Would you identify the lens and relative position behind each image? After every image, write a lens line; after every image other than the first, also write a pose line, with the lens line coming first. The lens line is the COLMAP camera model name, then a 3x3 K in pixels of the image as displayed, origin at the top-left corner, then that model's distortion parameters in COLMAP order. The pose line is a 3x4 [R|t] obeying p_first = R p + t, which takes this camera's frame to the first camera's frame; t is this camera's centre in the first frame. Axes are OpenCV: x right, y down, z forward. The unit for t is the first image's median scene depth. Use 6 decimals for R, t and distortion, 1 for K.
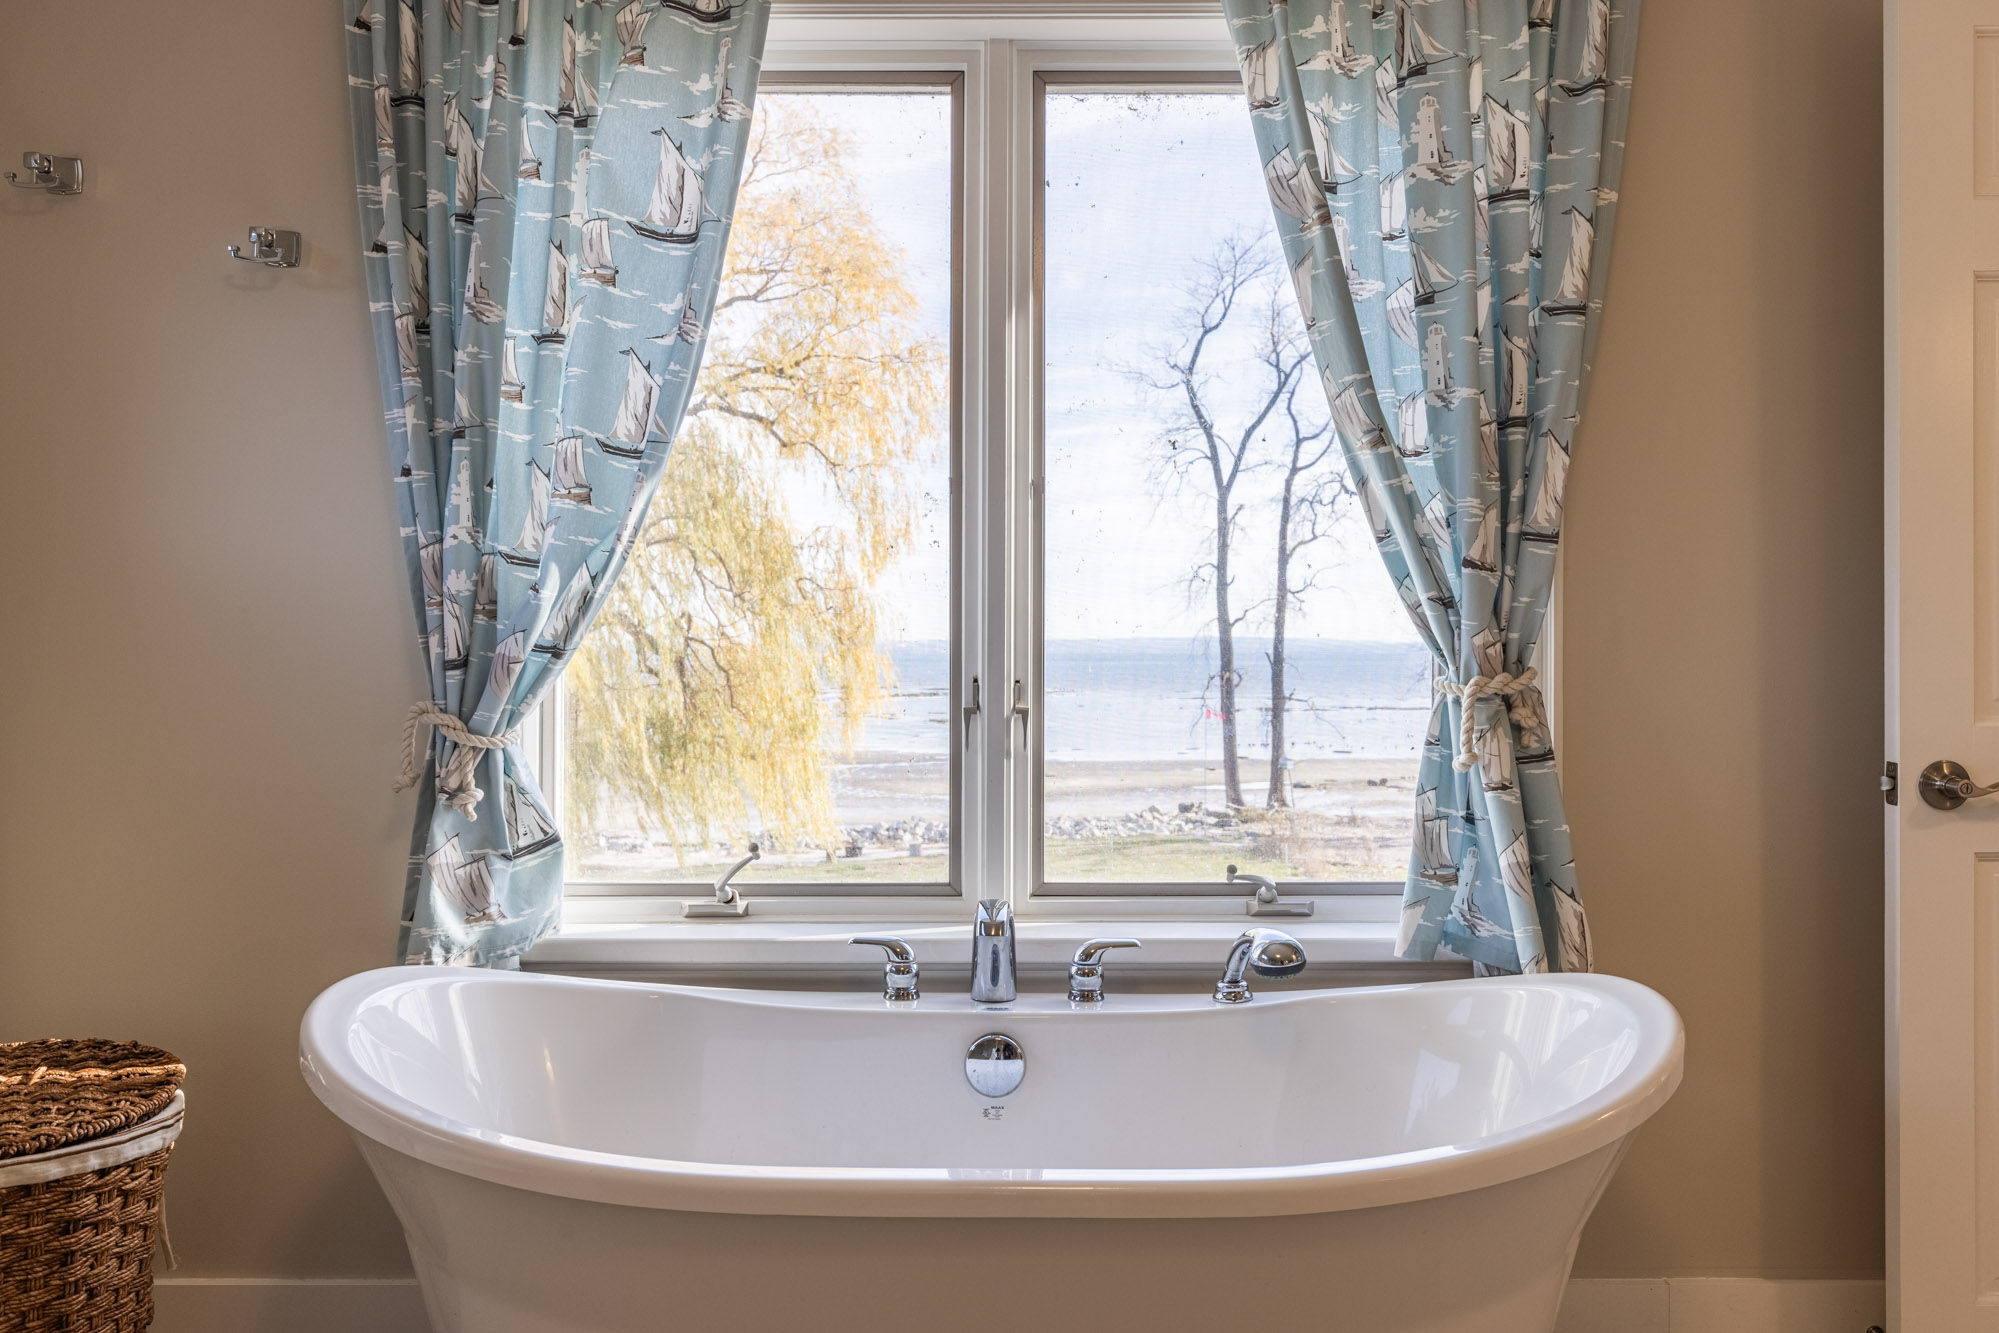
lens RADIAL K [[1610.3, 0, 999.7], [0, 1610.3, 647.4], [0, 0, 1]] dist [0.003478, -0.003334]
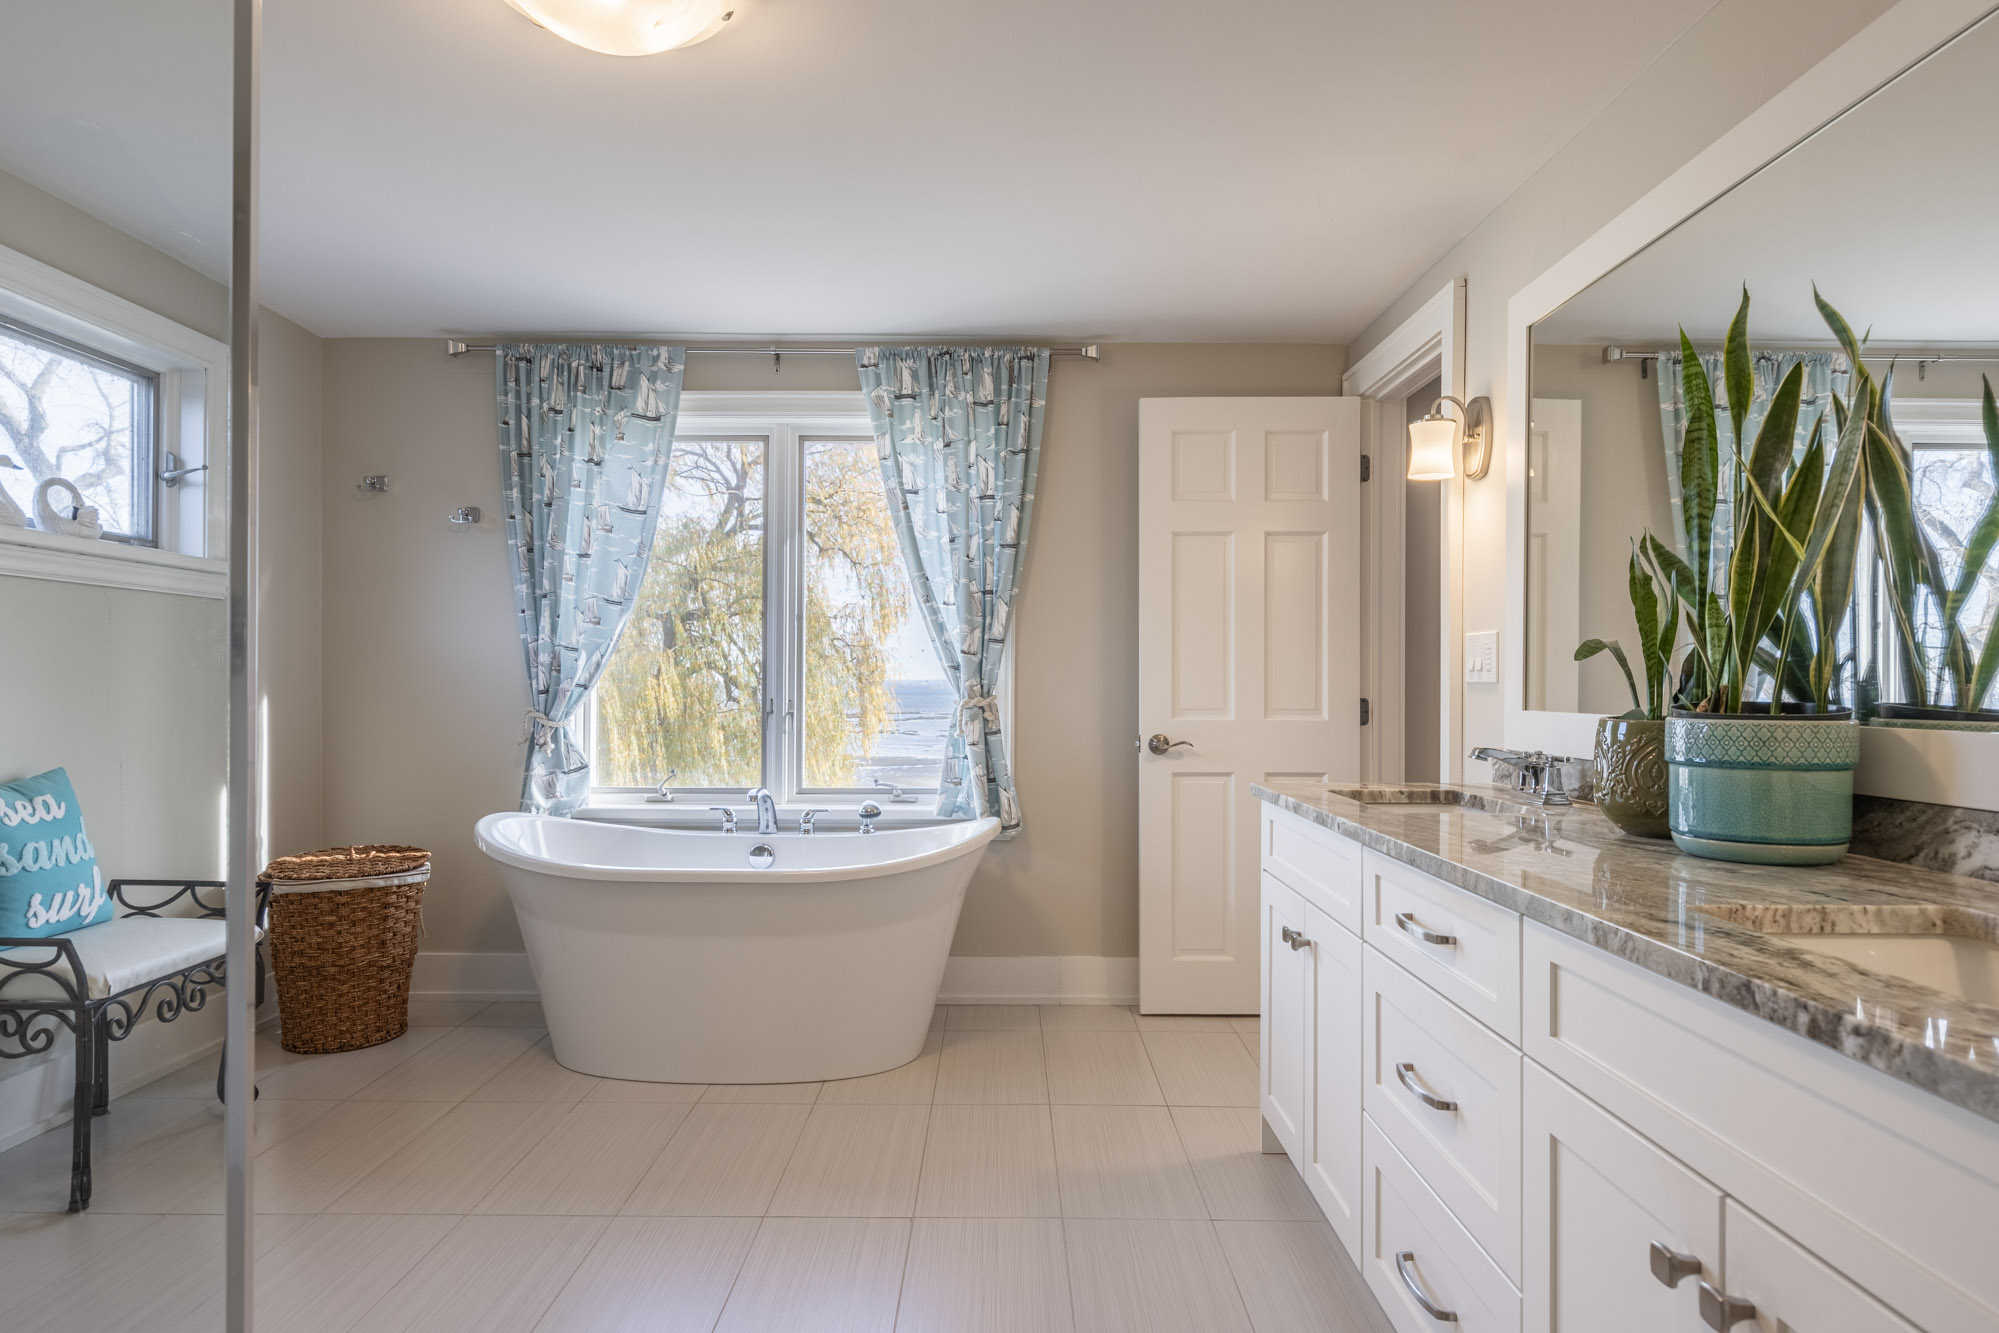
lens RADIAL K [[1149.8, 0, 998.0], [0, 1149.8, 685.9], [0, 0, 1]] dist [-0.002474, -0.000193]
pose [[0.999986, 0.004514, -0.002607, 0.339168], [-0.004512, 0.999990, 0.000596, -0.002546], [0.002610, -0.000584, 0.999996, -0.699228]]
